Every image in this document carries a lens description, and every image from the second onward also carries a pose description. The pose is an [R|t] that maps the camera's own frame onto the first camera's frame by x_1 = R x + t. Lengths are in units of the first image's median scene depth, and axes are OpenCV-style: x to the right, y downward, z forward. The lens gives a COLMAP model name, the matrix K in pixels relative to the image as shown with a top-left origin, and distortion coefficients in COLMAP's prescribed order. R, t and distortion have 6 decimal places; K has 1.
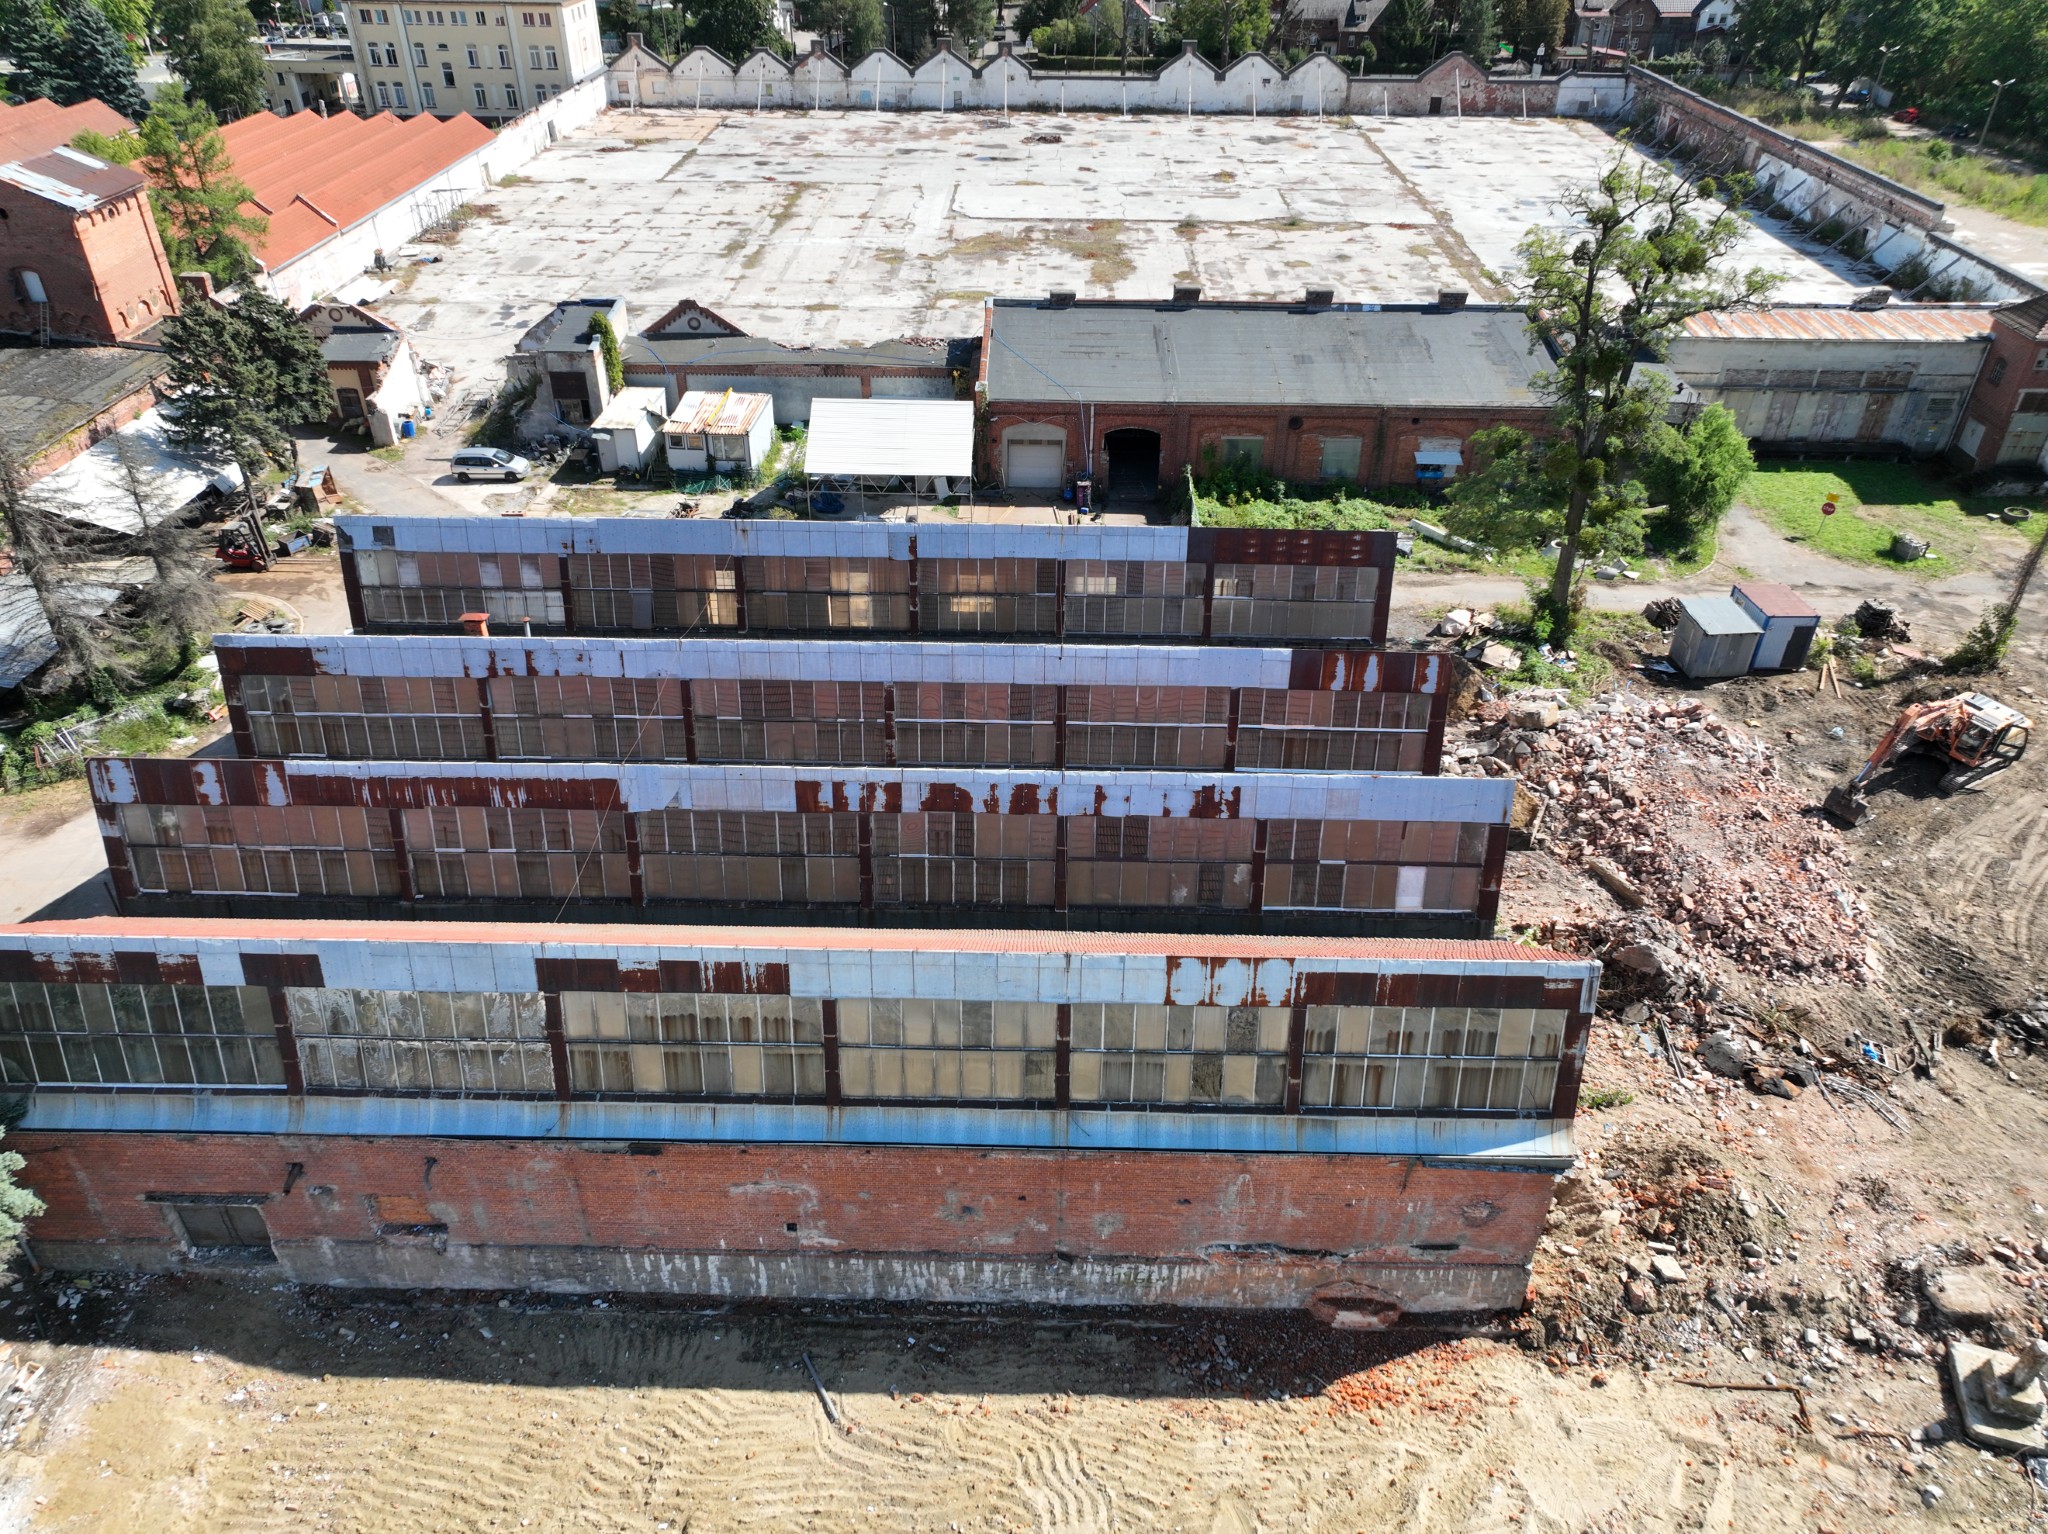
lens RADIAL K [[1429.0, 0, 1024.4], [0, 1429.0, 768.1], [0, 0, 1]] dist [-0.003236, 0.019657]
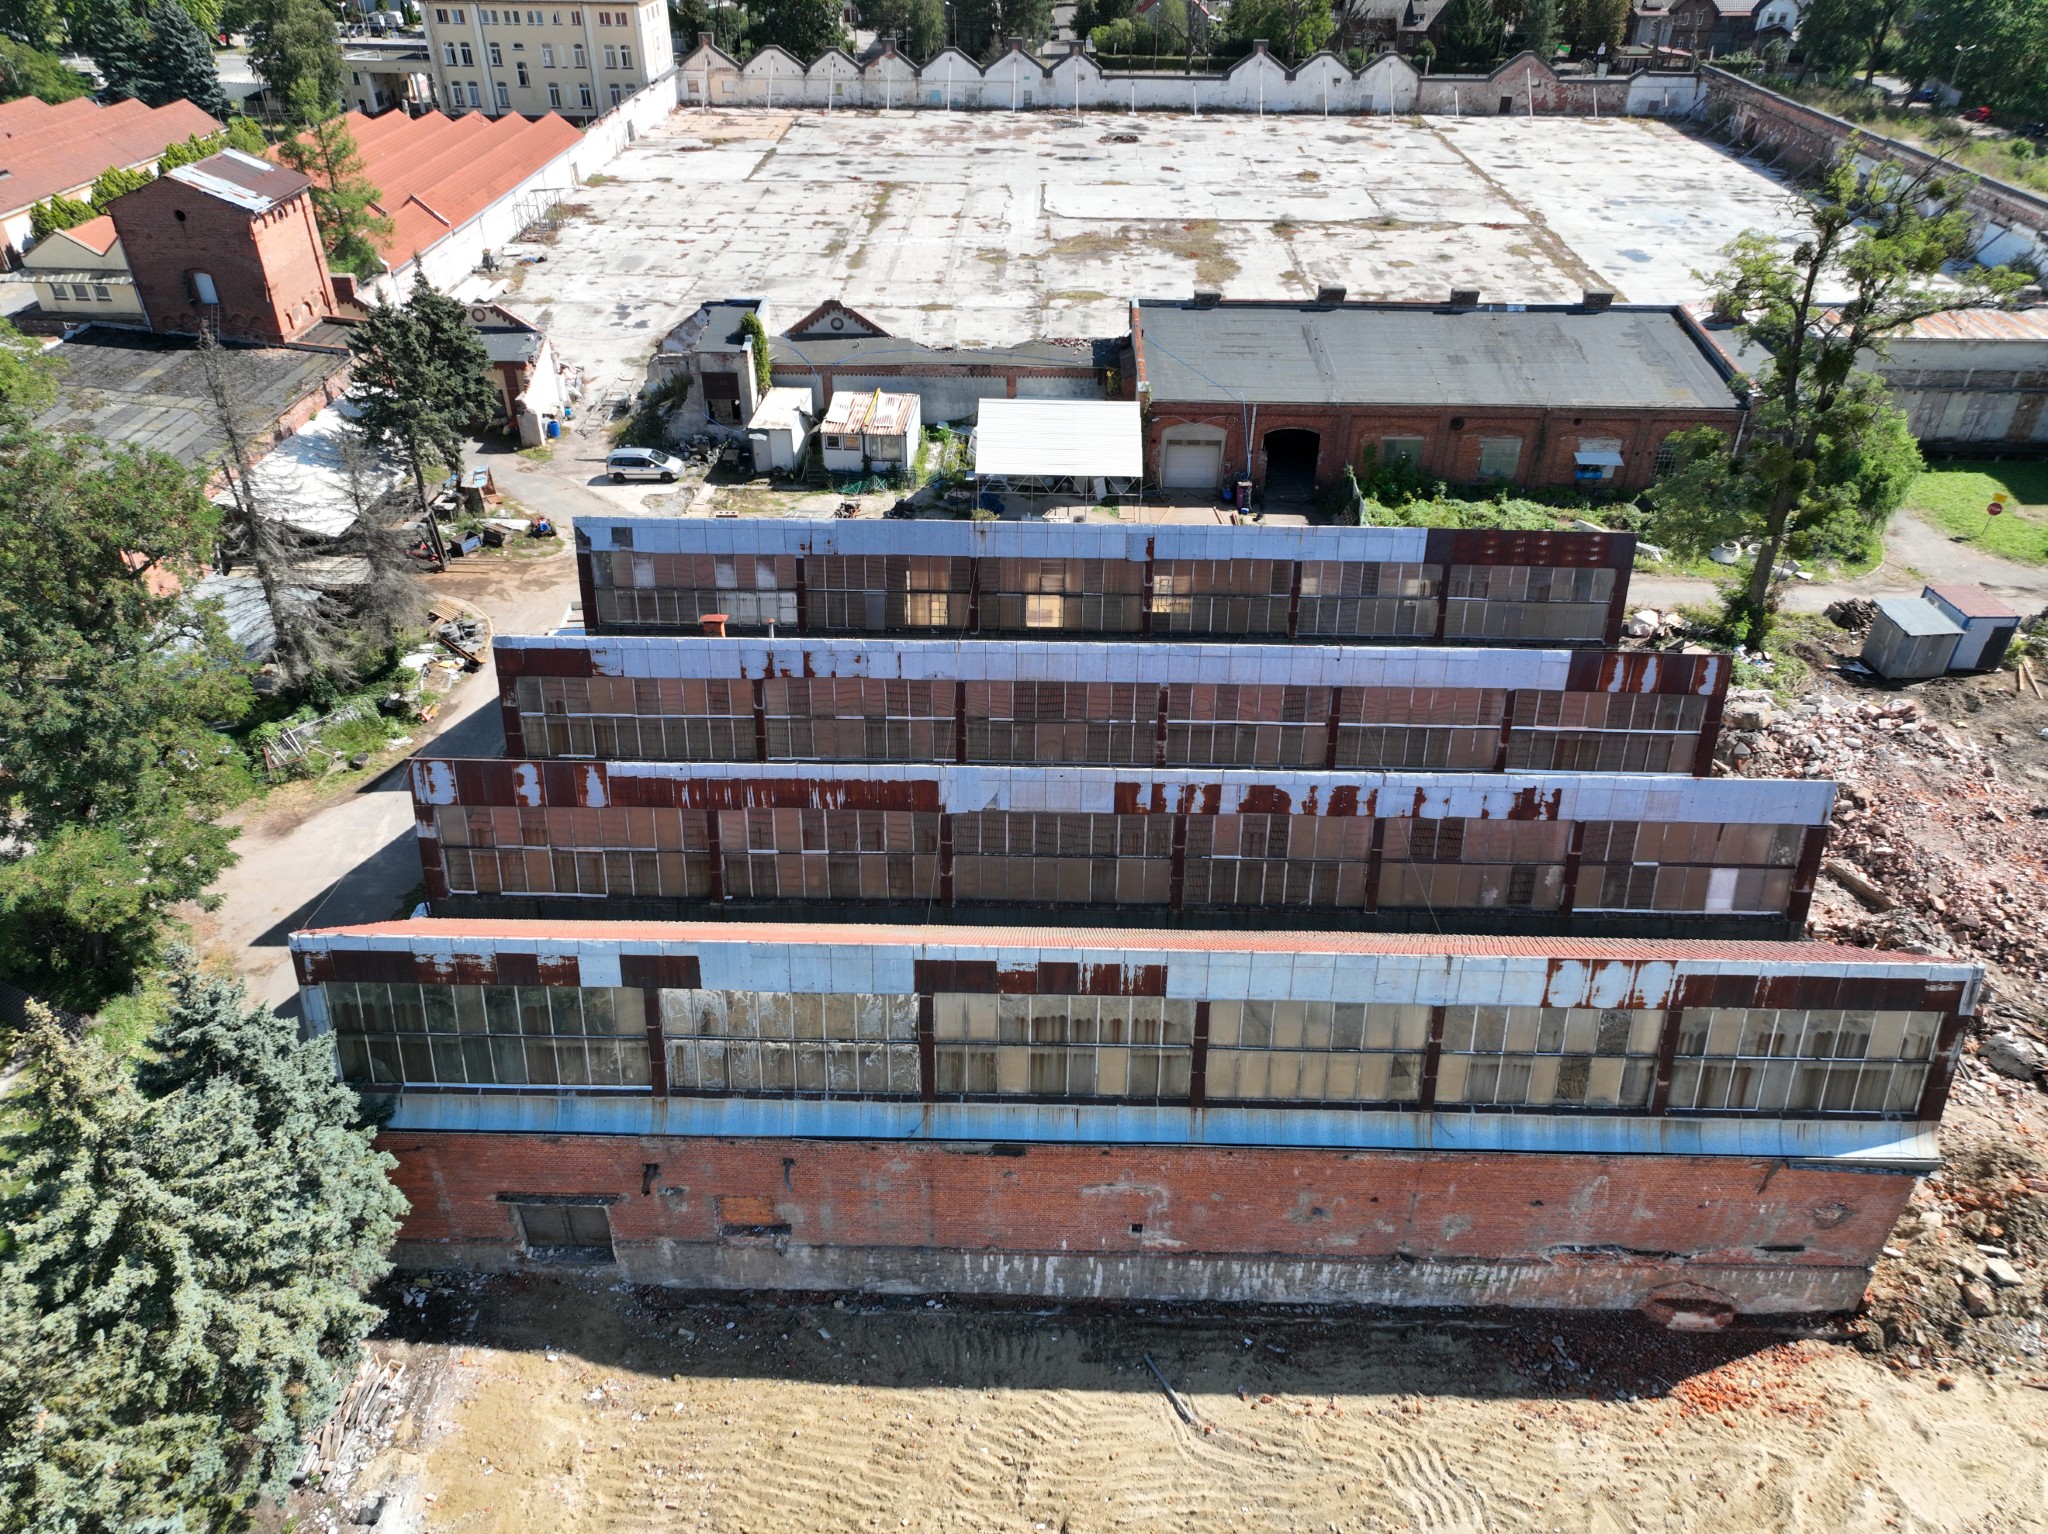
lens RADIAL K [[1429.0, 0, 1025.7], [0, 1429.0, 767.4], [0, 0, 1]] dist [-0.003236, 0.019657]
pose [[1.000000, 0.000269, 0.000528, -0.191657], [-0.000269, 1.000000, 0.000525, -0.001881], [-0.000528, -0.000525, 1.000000, -0.001370]]
